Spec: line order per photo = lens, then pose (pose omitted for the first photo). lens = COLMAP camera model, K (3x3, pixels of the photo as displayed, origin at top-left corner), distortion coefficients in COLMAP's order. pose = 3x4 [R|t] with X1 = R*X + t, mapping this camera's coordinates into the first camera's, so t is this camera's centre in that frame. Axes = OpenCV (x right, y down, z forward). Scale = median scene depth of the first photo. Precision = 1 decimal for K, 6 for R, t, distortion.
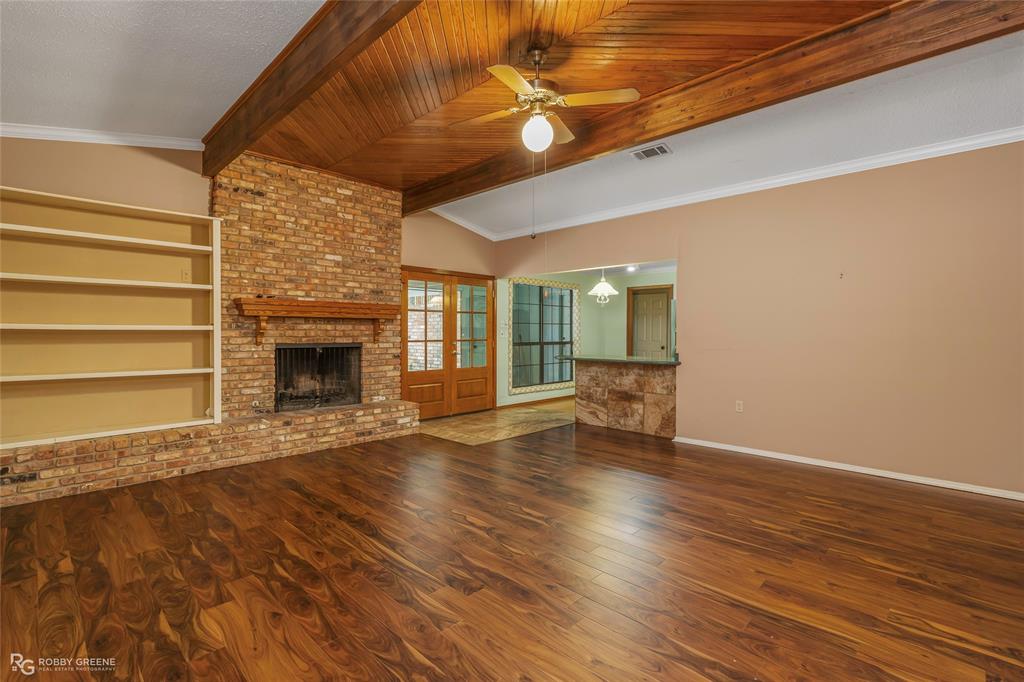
lens RADIAL K [[470.8, 0, 515.4], [0, 470.8, 329.7], [0, 0, 1]] dist [-0.000101, 0.000508]
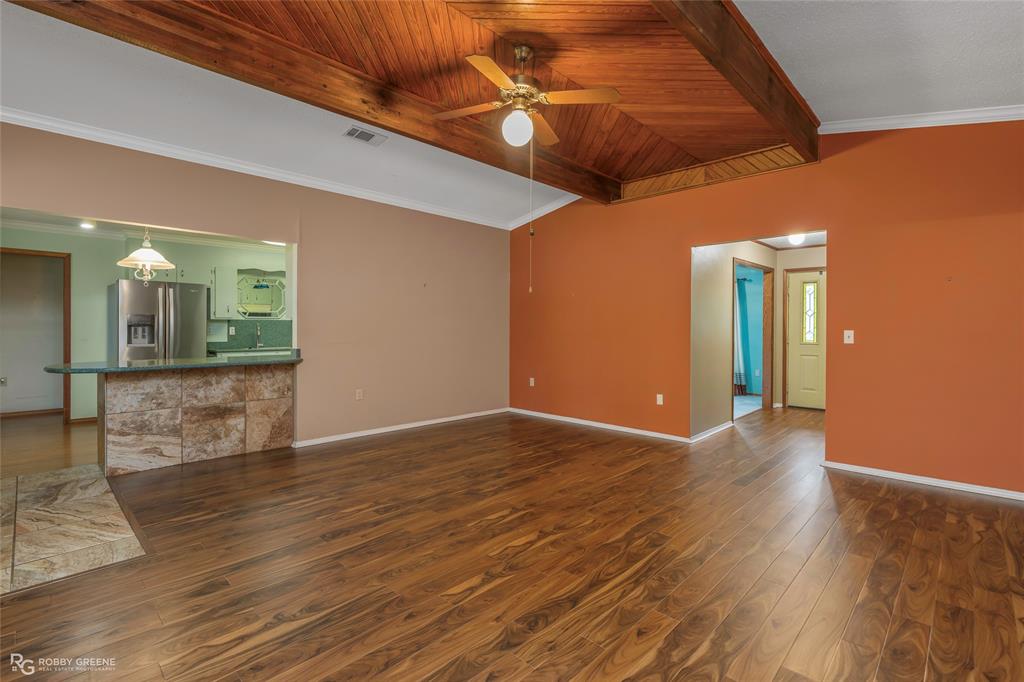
lens RADIAL K [[470.8, 0, 515.4], [0, 470.8, 329.7], [0, 0, 1]] dist [-0.000101, 0.000508]
pose [[0.000571, -0.006714, 0.999977, -0.552825], [-0.011172, 0.999915, 0.006720, 0.001683], [-0.999937, -0.011176, 0.000496, 0.580447]]
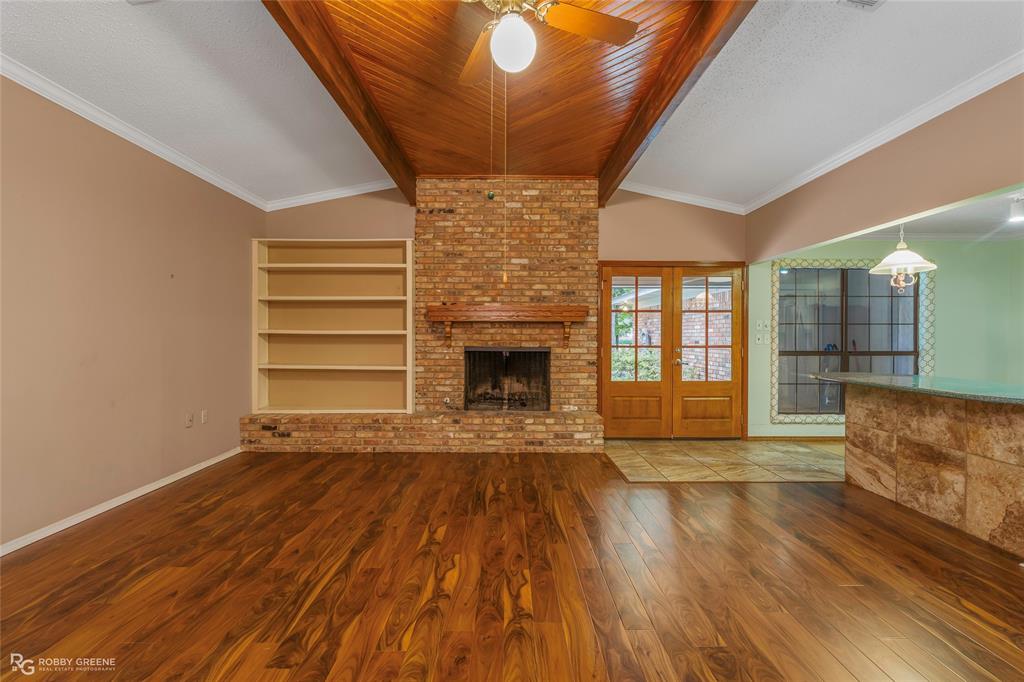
lens RADIAL K [[462.2, 0, 511.9], [0, 462.2, 336.5], [0, 0, 1]] dist [-0.003257, 0.000317]
pose [[0.700837, 0.000522, -0.713321, 0.302367], [0.002435, 0.999992, 0.003124, 0.002650], [0.713317, -0.003927, 0.700830, 0.307276]]
